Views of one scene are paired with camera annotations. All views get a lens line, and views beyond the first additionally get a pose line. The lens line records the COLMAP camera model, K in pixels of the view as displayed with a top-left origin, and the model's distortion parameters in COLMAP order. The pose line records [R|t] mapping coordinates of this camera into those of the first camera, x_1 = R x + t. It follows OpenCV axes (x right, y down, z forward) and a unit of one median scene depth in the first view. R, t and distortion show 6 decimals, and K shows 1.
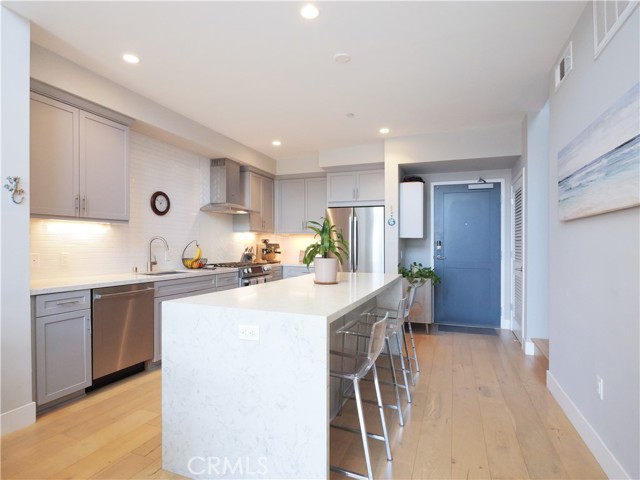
lens RADIAL K [[355.4, 0, 303.7], [0, 355.4, 239.1], [0, 0, 1]] dist [-0.014922, -0.000880]
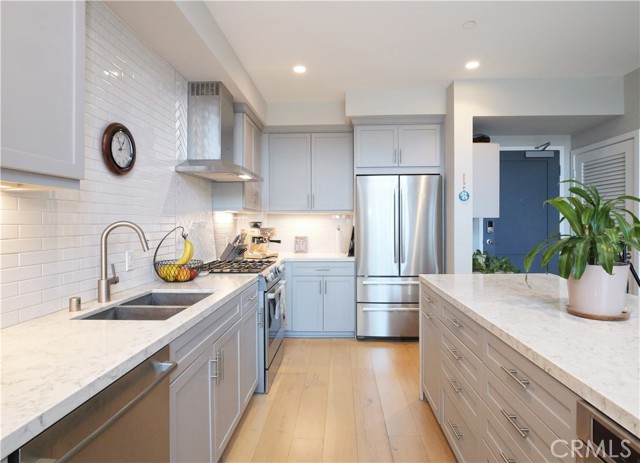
lens RADIAL K [[366.8, 0, 320.6], [0, 366.8, 214.4], [0, 0, 1]] dist [-0.004988, -0.000199]
pose [[0.939918, -0.004903, 0.341366, -0.267118], [0.007617, 0.999949, -0.006610, -0.008557], [-0.341316, 0.008813, 0.939907, 0.383124]]
